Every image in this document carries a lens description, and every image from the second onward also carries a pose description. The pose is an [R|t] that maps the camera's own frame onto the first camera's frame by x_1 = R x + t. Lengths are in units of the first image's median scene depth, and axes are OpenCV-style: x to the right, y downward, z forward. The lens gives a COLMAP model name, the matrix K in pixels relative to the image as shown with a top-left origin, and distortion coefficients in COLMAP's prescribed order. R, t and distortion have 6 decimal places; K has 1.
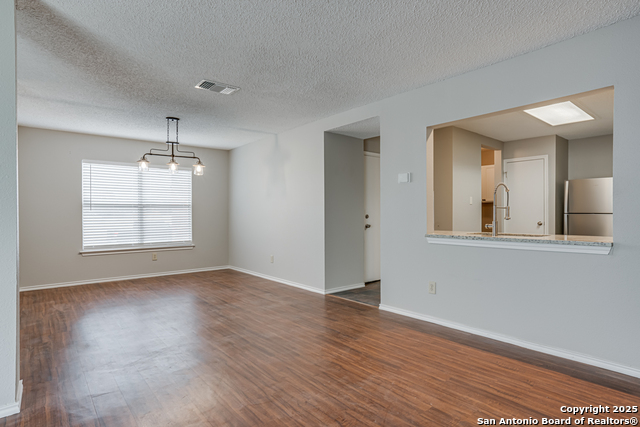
lens RADIAL K [[348.0, 0, 320.0], [0, 348.0, 213.5], [0, 0, 1]] dist [-0.014628, 0.001742]
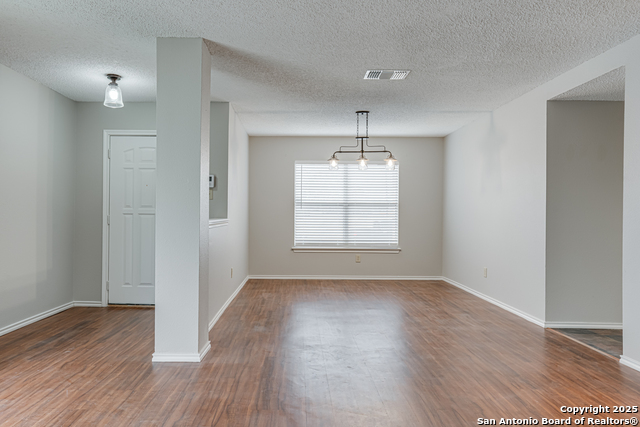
lens RADIAL K [[428.2, 0, 293.6], [0, 428.2, 212.4], [0, 0, 1]] dist [-0.002856, 0.002600]
pose [[0.763899, 0.010158, -0.645256, 0.173507], [-0.010770, 0.999938, 0.002991, -0.002372], [0.645246, 0.004665, 0.763961, -0.007505]]
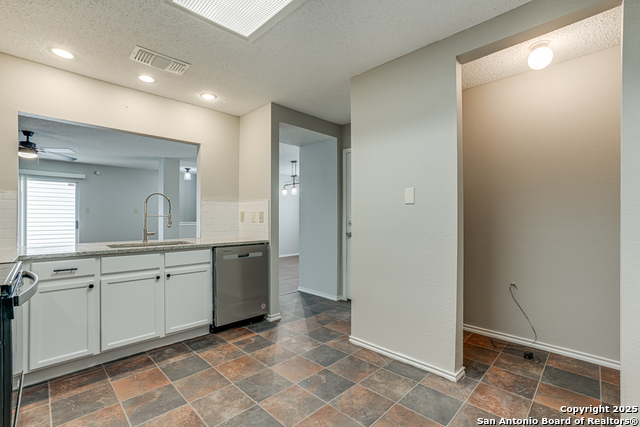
lens RADIAL K [[287.5, 0, 319.0], [0, 287.5, 217.3], [0, 0, 1]] dist [-0.055846, 0.026021]
pose [[0.091217, 0.003885, -0.995823, 0.902689], [0.001032, 0.999991, 0.003996, -0.010048], [0.995831, -0.001392, 0.091212, 0.930007]]
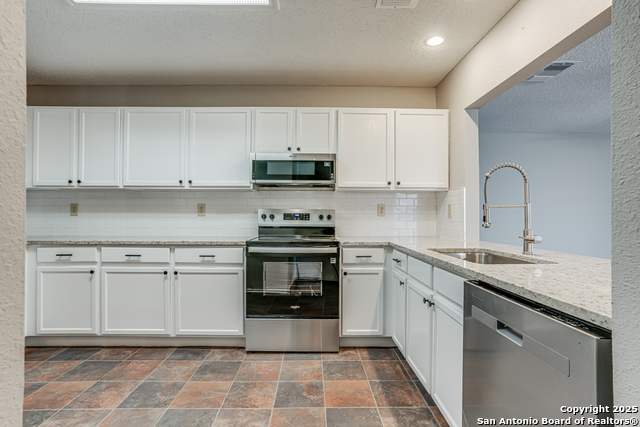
lens RADIAL K [[320.7, 0, 315.5], [0, 320.7, 214.1], [0, 0, 1]] dist [-0.051048, 0.033285]
pose [[-0.773809, 0.005933, 0.633391, 0.285130], [-0.000292, 0.999953, -0.009722, 0.000606], [-0.633419, -0.007708, -0.773771, 1.050632]]
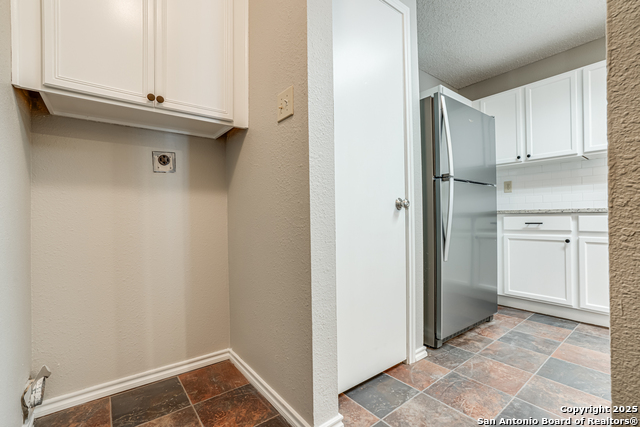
lens RADIAL K [[287.5, 0, 319.0], [0, 287.5, 217.3], [0, 0, 1]] dist [-0.055846, 0.026021]
pose [[0.040815, 0.004097, 0.999158, 0.432836], [0.014269, 0.999887, -0.004683, 0.048206], [-0.999065, 0.014448, 0.040752, 1.253488]]
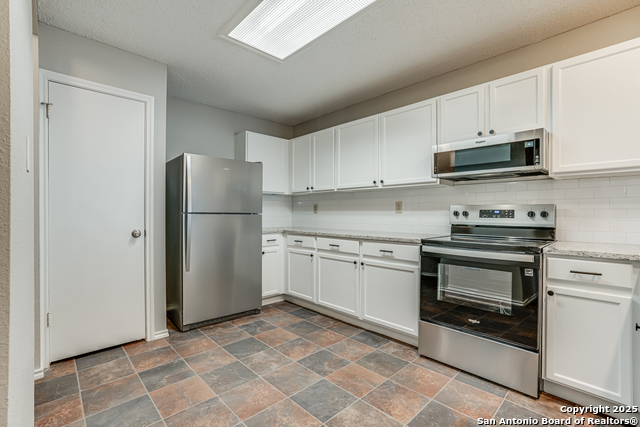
lens RADIAL K [[289.5, 0, 317.9], [0, 289.5, 214.9], [0, 0, 1]] dist [-0.056314, 0.026021]
pose [[-0.059115, -0.000996, 0.998251, 0.267461], [-0.002565, 0.999996, 0.000846, 0.001868], [-0.998248, -0.002510, -0.059117, 0.910098]]
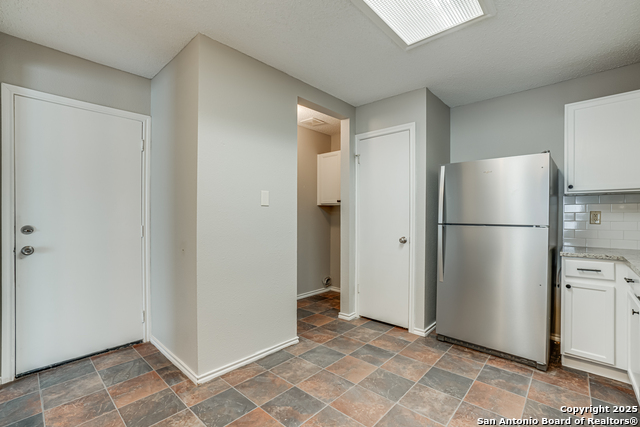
lens RADIAL K [[287.5, 0, 319.0], [0, 287.5, 217.3], [0, 0, 1]] dist [-0.055846, 0.026021]
pose [[0.991537, 0.006586, 0.129655, 0.507900], [-0.006736, 0.999977, 0.000723, -0.010872], [-0.129647, -0.001590, 0.991559, 0.633810]]
